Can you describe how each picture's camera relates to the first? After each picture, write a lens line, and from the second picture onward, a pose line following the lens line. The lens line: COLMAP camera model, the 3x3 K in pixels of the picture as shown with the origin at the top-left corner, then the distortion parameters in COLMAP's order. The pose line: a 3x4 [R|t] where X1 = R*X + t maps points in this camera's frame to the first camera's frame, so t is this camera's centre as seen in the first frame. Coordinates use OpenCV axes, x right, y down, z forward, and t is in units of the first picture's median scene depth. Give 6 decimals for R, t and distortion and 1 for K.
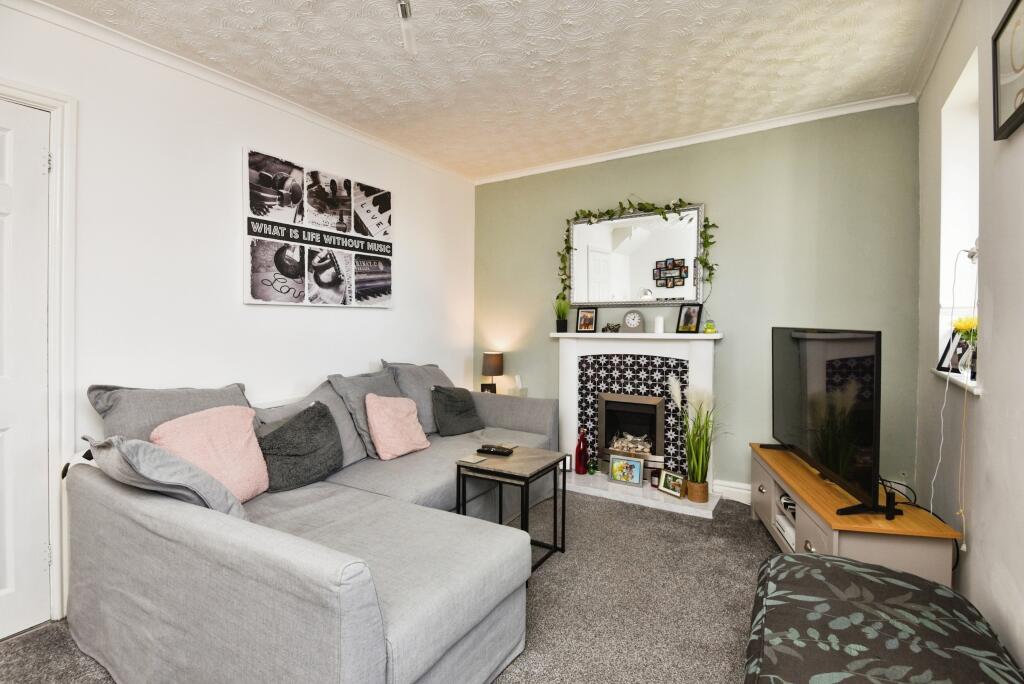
lens RADIAL K [[481.4, 0, 512.2], [0, 481.4, 323.6], [0, 0, 1]] dist [0.000401, -0.000513]
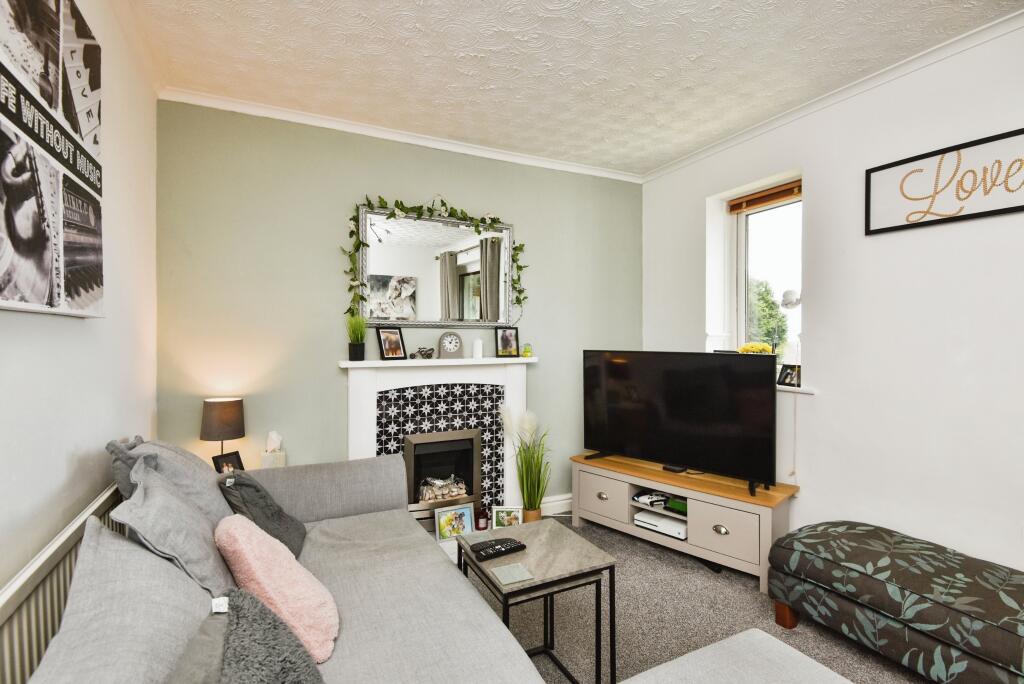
lens RADIAL K [[483.2, 0, 512.0], [0, 483.2, 342.0], [0, 0, 1]] dist [0.044193, -0.030433]
pose [[0.537199, -0.002391, 0.843452, -0.475987], [0.001458, 0.999997, 0.001906, -0.013172], [-0.843454, 0.000206, 0.537201, 0.514068]]
